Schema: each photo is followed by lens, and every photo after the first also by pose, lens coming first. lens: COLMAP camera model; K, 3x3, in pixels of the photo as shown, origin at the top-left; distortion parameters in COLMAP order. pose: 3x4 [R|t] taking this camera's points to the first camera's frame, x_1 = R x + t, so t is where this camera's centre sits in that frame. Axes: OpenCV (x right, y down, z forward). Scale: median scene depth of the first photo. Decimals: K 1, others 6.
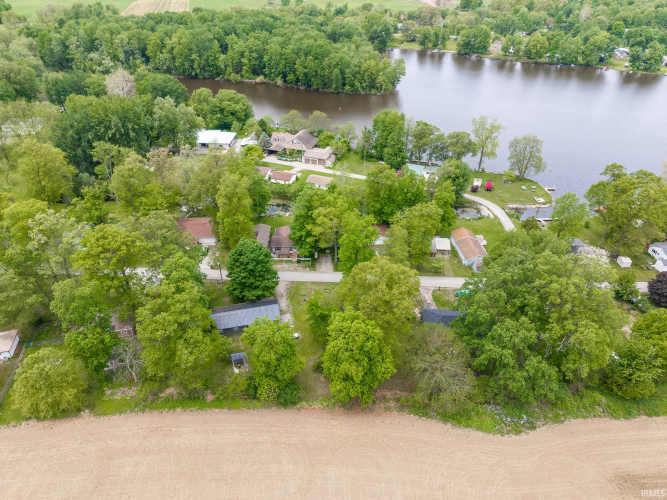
lens RADIAL K [[441.9, 0, 335.4], [0, 441.9, 246.7], [0, 0, 1]] dist [0.051139, -0.047053]
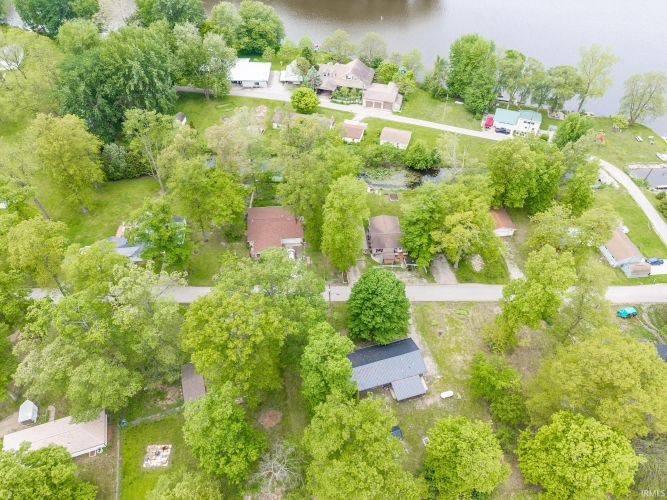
lens RADIAL K [[441.9, 0, 335.4], [0, 441.9, 246.7], [0, 0, 1]] dist [0.051139, -0.047053]
pose [[0.998749, -0.035010, 0.035697, -0.165837], [0.025752, 0.972149, 0.232943, -0.132587], [-0.042858, -0.231732, 0.971835, 0.148639]]
